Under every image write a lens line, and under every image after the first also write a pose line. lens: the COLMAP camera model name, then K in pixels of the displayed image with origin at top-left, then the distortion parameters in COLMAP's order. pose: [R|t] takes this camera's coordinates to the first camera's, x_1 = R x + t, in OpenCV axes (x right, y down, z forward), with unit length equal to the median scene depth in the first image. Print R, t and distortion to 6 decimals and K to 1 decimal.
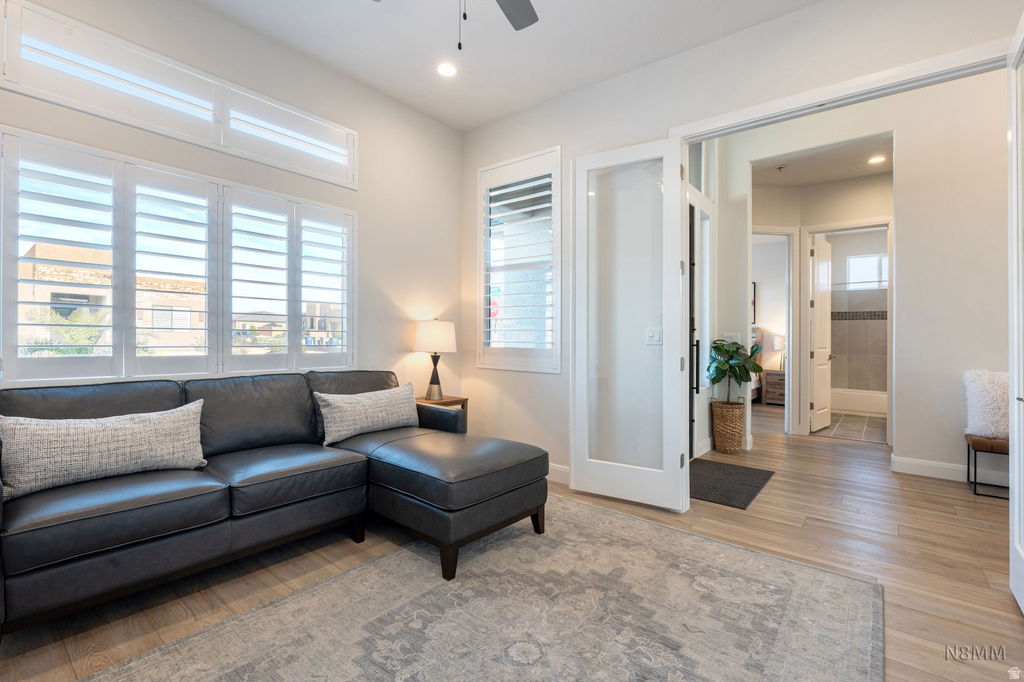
lens RADIAL K [[462.0, 0, 509.6], [0, 462.0, 321.2], [0, 0, 1]] dist [-0.002716, -0.000250]
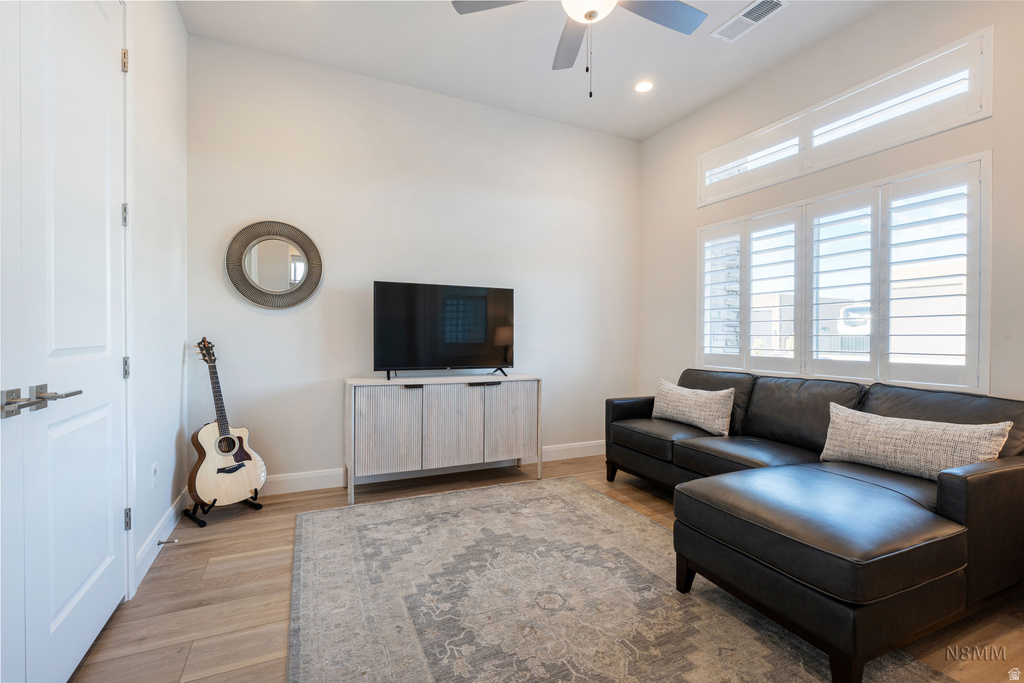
lens RADIAL K [[449.2, 0, 512.0], [0, 449.2, 341.5], [0, 0, 1]] dist [0.000115, -0.000078]
pose [[-0.429147, -0.006466, -0.903211, 0.670540], [0.020536, 0.999646, -0.016914, 0.037303], [0.903001, -0.025807, -0.428862, 0.846762]]
